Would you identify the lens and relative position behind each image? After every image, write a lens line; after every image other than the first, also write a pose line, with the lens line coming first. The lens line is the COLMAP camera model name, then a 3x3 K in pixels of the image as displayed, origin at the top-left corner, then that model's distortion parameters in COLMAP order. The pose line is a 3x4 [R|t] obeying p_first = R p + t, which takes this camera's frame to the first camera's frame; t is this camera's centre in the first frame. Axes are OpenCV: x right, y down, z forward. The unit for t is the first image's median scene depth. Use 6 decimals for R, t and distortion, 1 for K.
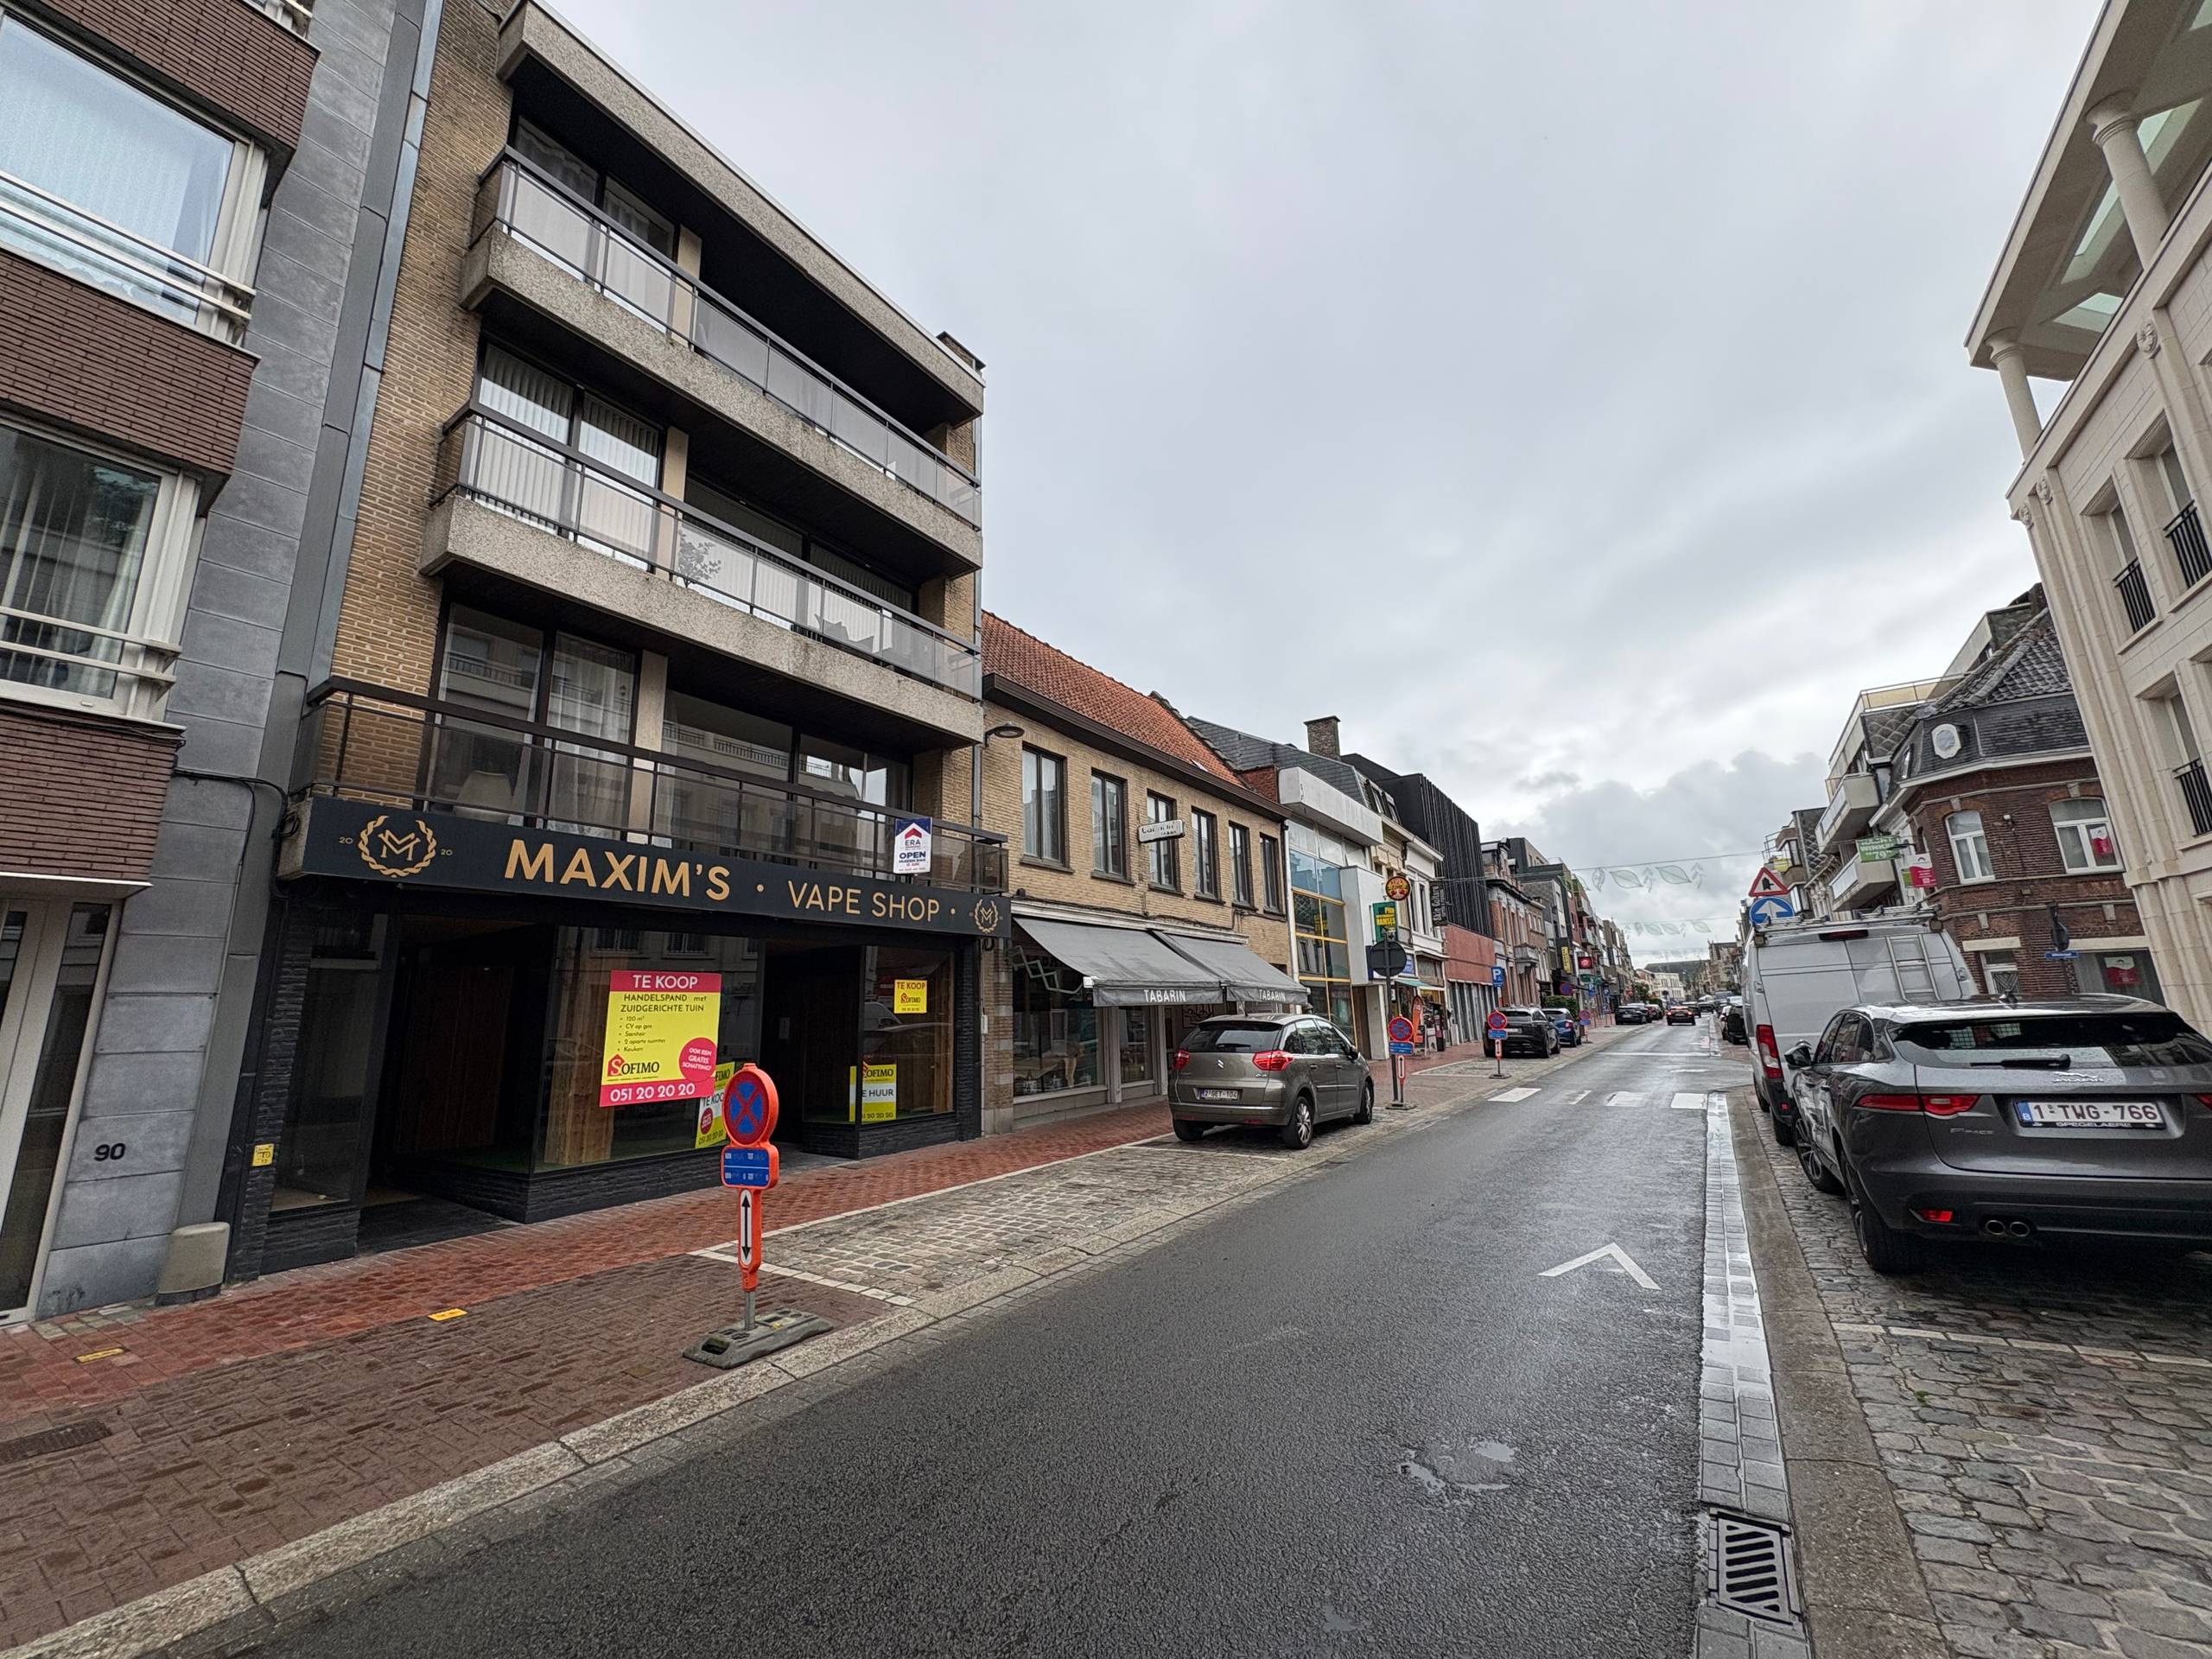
lens RADIAL K [[886.3, 0, 1112.9], [0, 886.3, 825.0], [0, 0, 1]] dist [-0.000816, -0.000003]
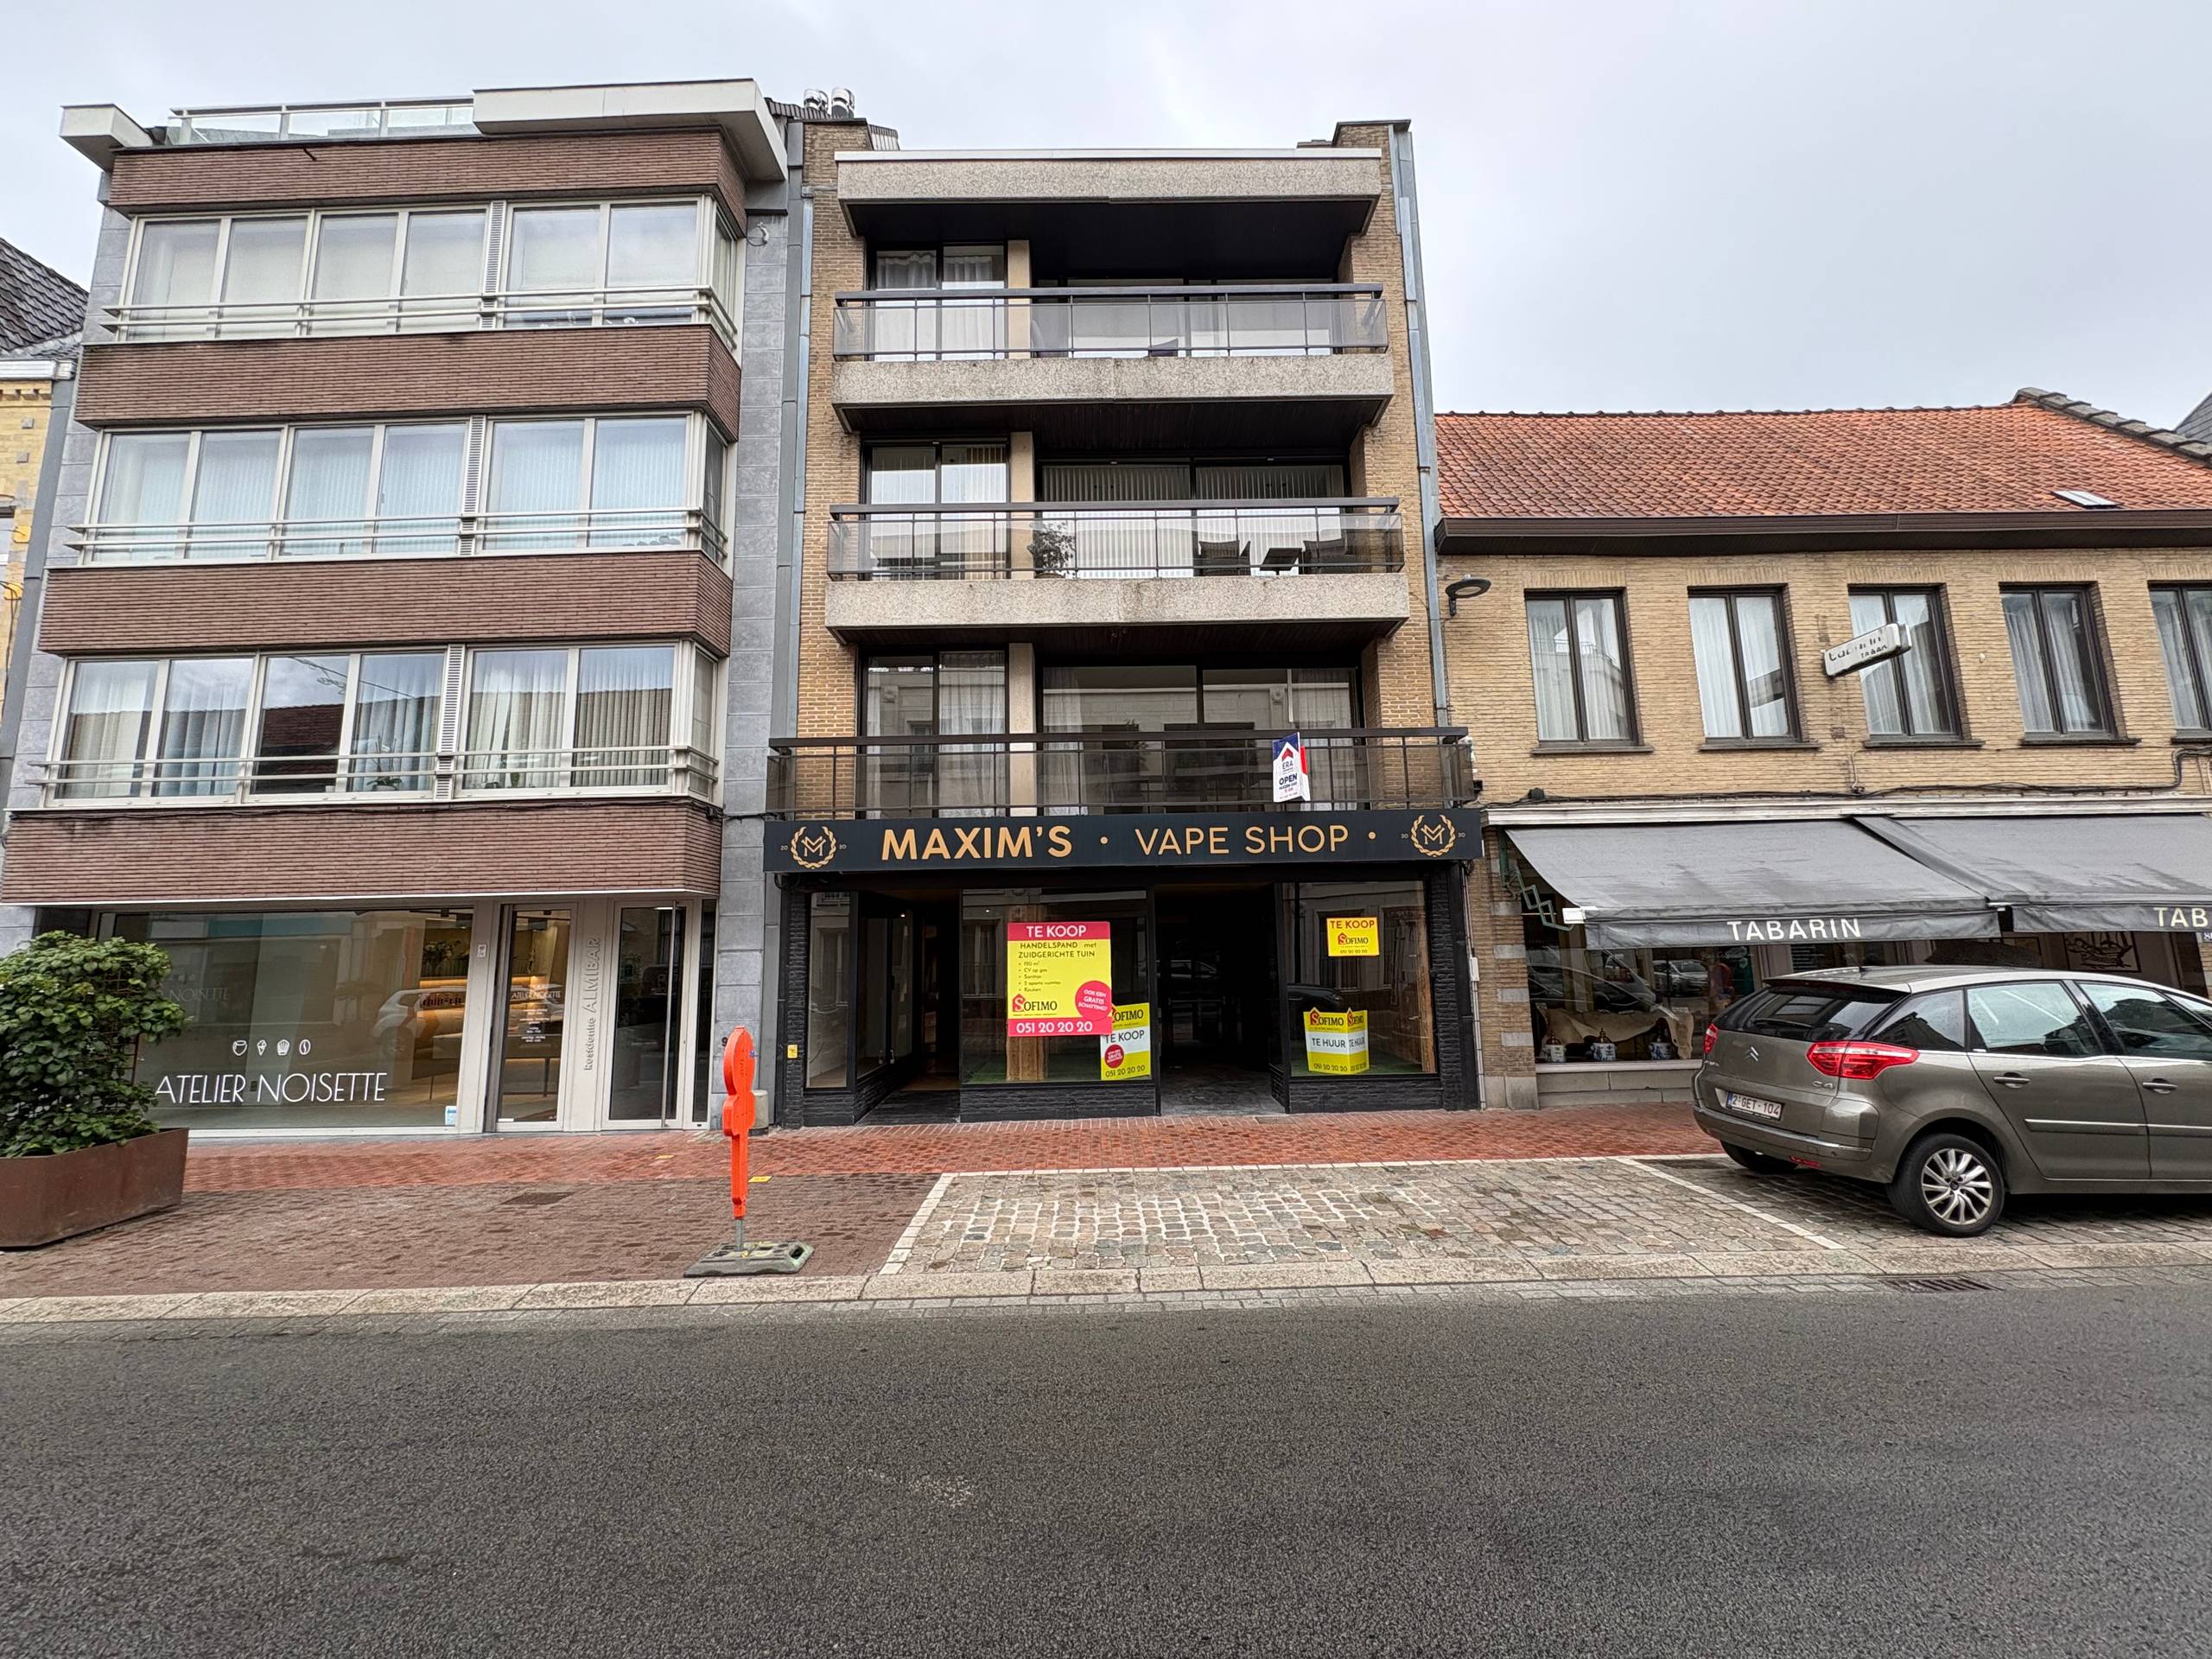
lens RADIAL K [[886.3, 0, 1107.3], [0, 886.3, 827.2], [0, 0, 1]] dist [-0.000816, -0.000003]
pose [[0.558607, -0.099080, -0.823494, 0.471867], [0.181585, 0.983363, 0.004861, 0.053409], [0.809312, -0.152250, 0.567305, 0.434011]]
